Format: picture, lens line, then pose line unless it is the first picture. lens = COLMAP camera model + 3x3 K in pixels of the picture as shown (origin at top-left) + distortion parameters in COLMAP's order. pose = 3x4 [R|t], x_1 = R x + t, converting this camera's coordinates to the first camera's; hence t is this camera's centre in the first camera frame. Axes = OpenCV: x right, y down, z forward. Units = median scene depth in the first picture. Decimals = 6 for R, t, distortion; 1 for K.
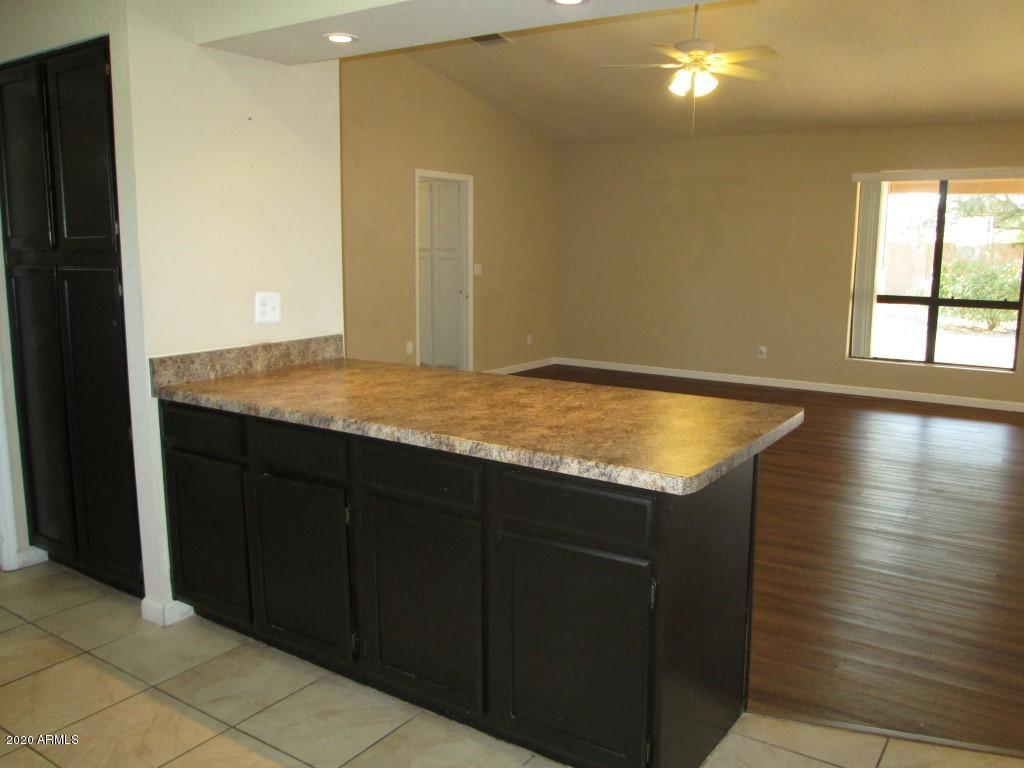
lens RADIAL K [[845.7, 0, 513.9], [0, 845.7, 383.8], [0, 0, 1]] dist [-0.068956, 0.045313]
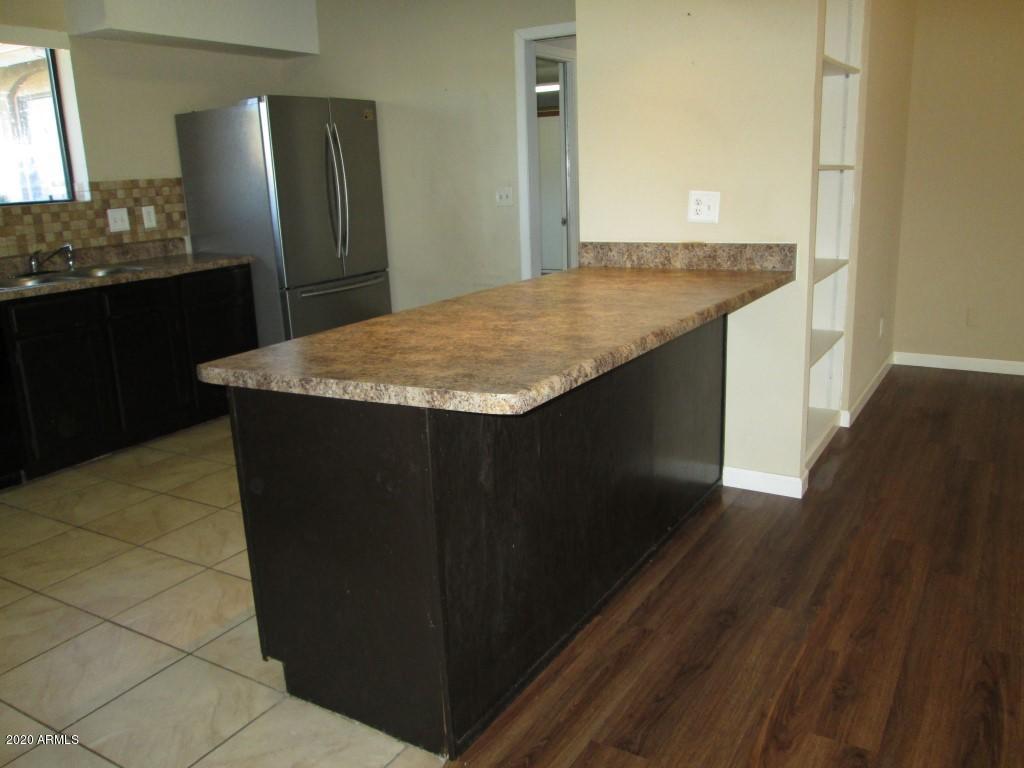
lens RADIAL K [[845.7, 0, 507.5], [0, 845.7, 379.2], [0, 0, 1]] dist [-0.068956, 0.045313]
pose [[0.051325, 0.238787, -0.969715, 0.714868], [-0.125492, 0.964840, 0.230944, -0.096013], [0.990766, 0.109838, 0.079487, 0.729066]]
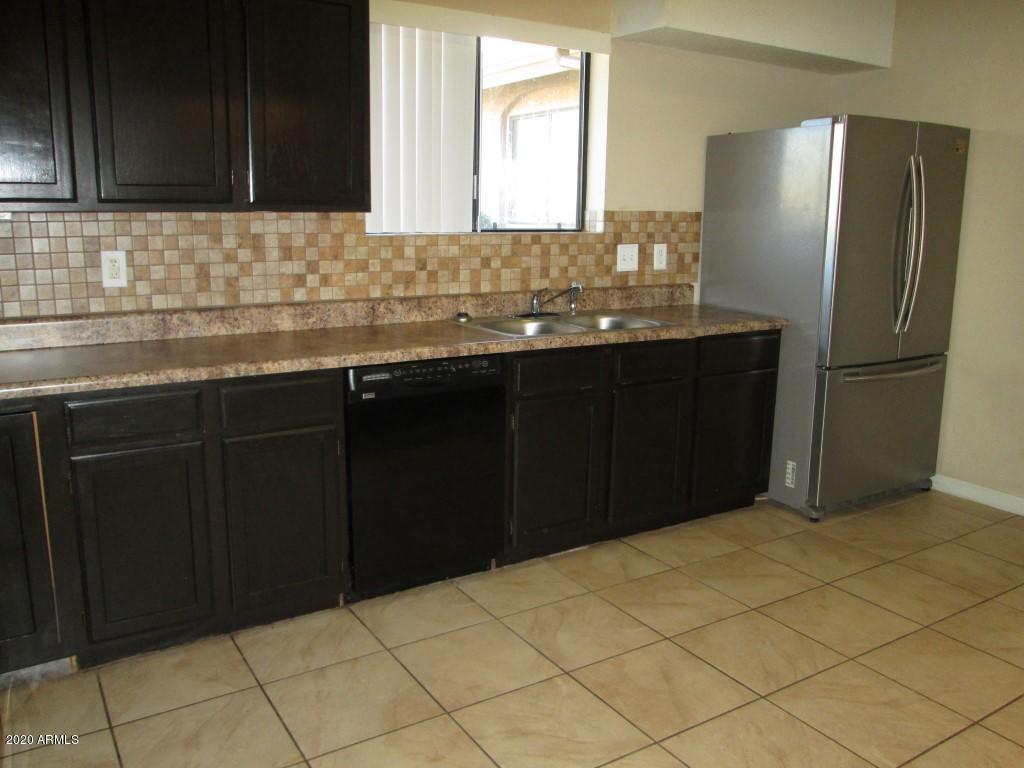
lens RADIAL K [[845.7, 0, 518.2], [0, 845.7, 379.9], [0, 0, 1]] dist [-0.068956, 0.045313]
pose [[-0.394089, 0.176066, -0.902050, 0.399839], [-0.168020, 0.951137, 0.259051, -0.064668], [0.903583, 0.253652, -0.345250, 0.462546]]
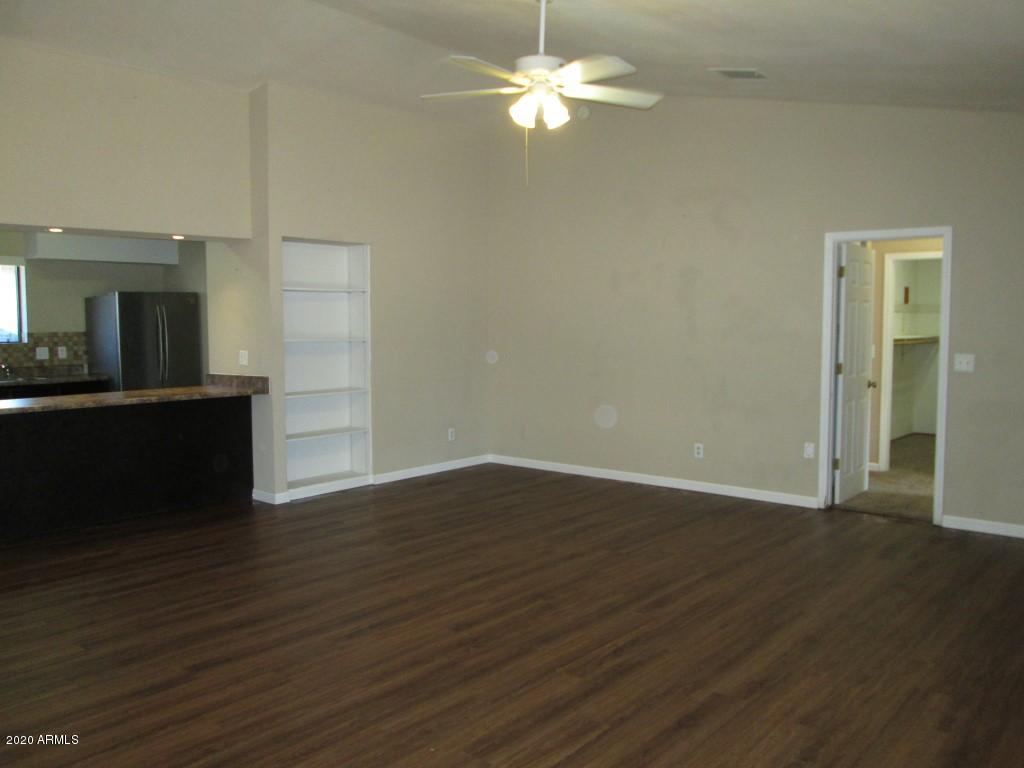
lens RADIAL K [[845.7, 0, 489.8], [0, 845.7, 360.3], [0, 0, 1]] dist [-0.068956, 0.045313]
pose [[-0.103234, 0.044350, -0.993668, 1.723497], [-0.157372, 0.985694, 0.060344, -0.310843], [0.982129, 0.162605, -0.094778, 1.822782]]
